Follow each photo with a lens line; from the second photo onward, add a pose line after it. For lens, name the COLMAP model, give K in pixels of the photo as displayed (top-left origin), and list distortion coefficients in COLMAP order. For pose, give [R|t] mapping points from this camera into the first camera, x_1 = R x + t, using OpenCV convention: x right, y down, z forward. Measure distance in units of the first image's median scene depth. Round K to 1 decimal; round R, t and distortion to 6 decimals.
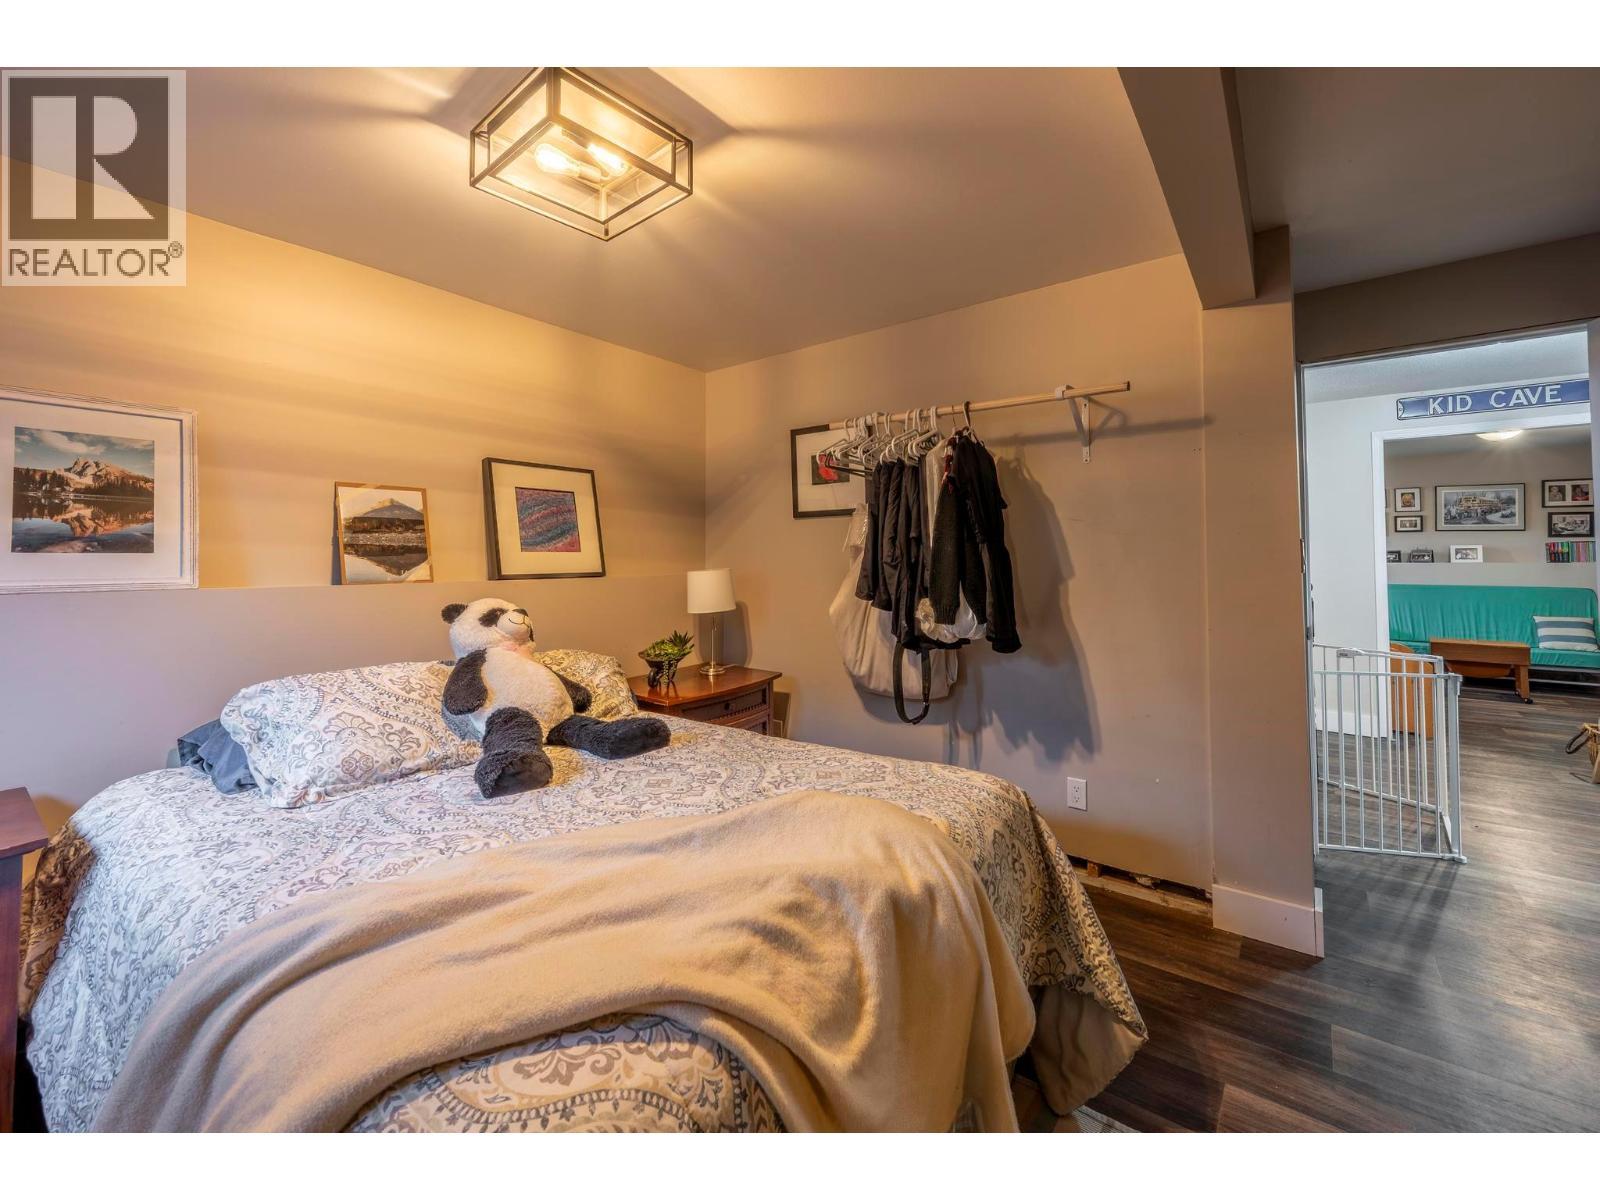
lens RADIAL K [[631.6, 0, 793.5], [0, 631.6, 594.1], [0, 0, 1]] dist [-0.006281, 0.000266]
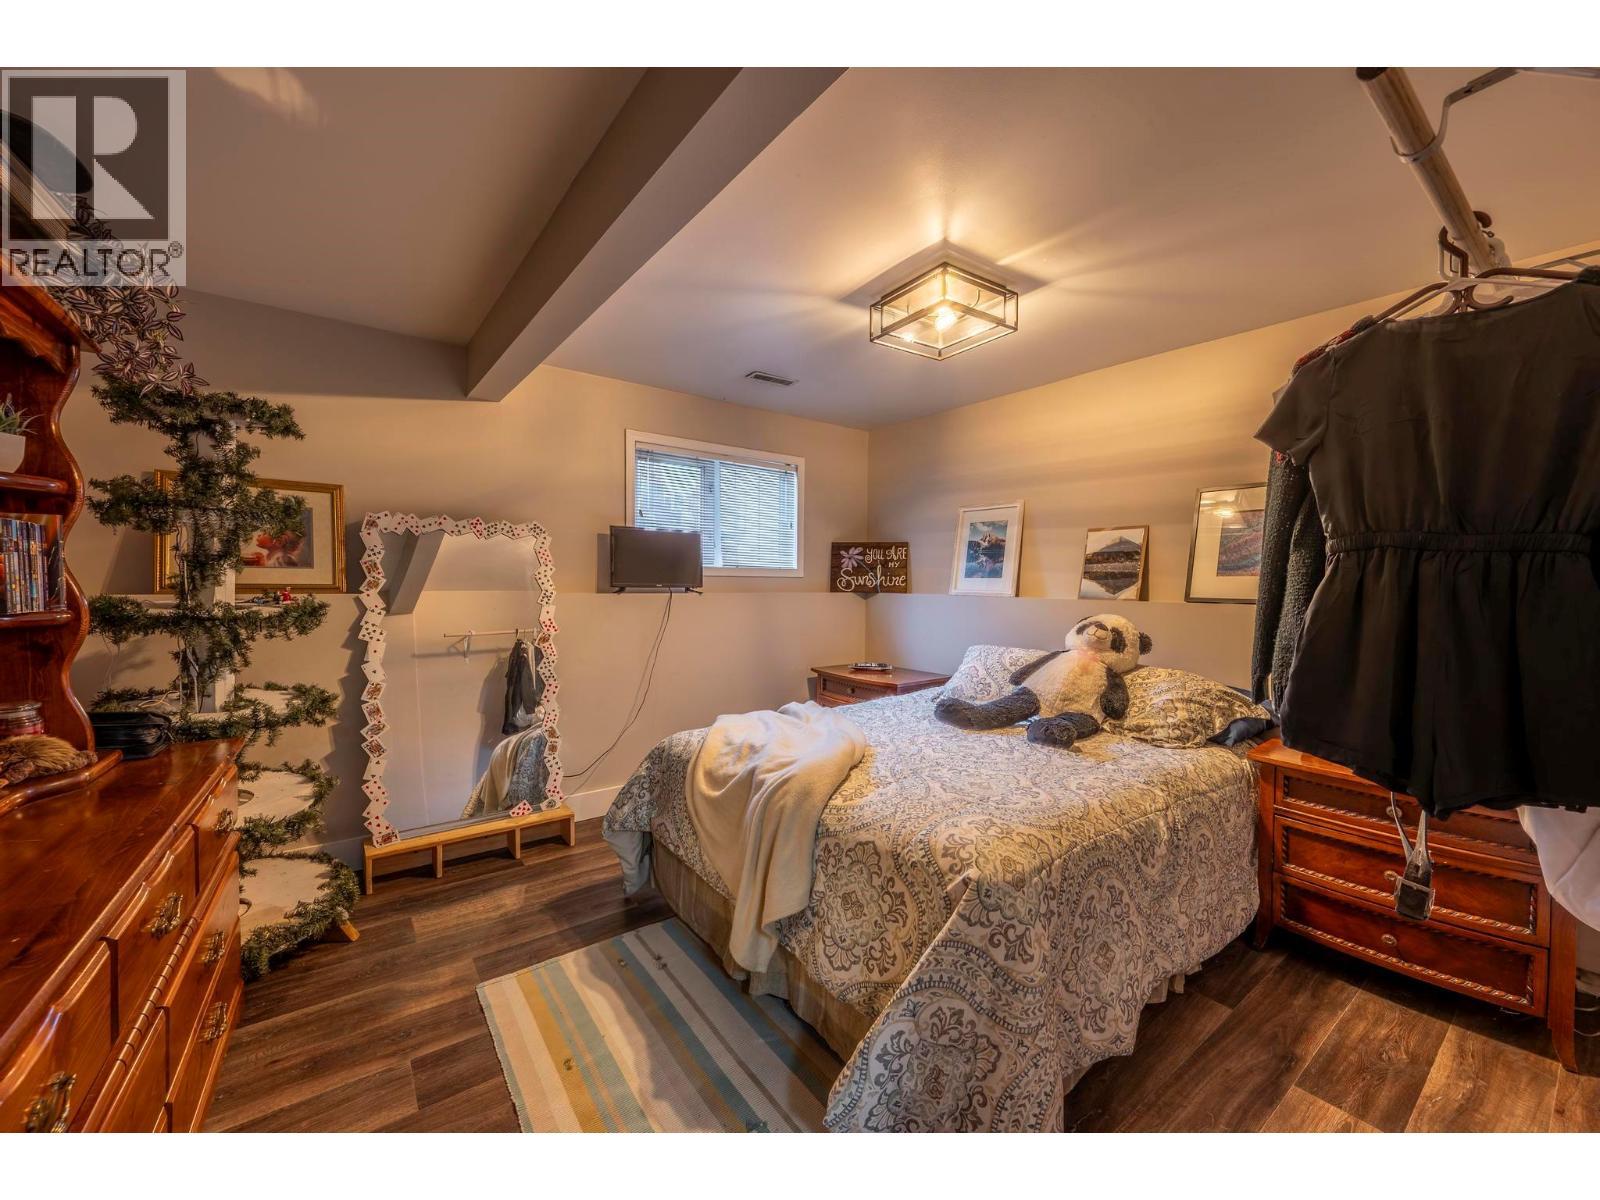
lens RADIAL K [[631.6, 0, 792.4], [0, 631.6, 597.6], [0, 0, 1]] dist [-0.006281, 0.000266]
pose [[-0.245264, 0.024417, -0.969149, 0.899224], [-0.066664, 0.996892, 0.041986, -0.037204], [0.967162, 0.074905, -0.242874, 0.735517]]
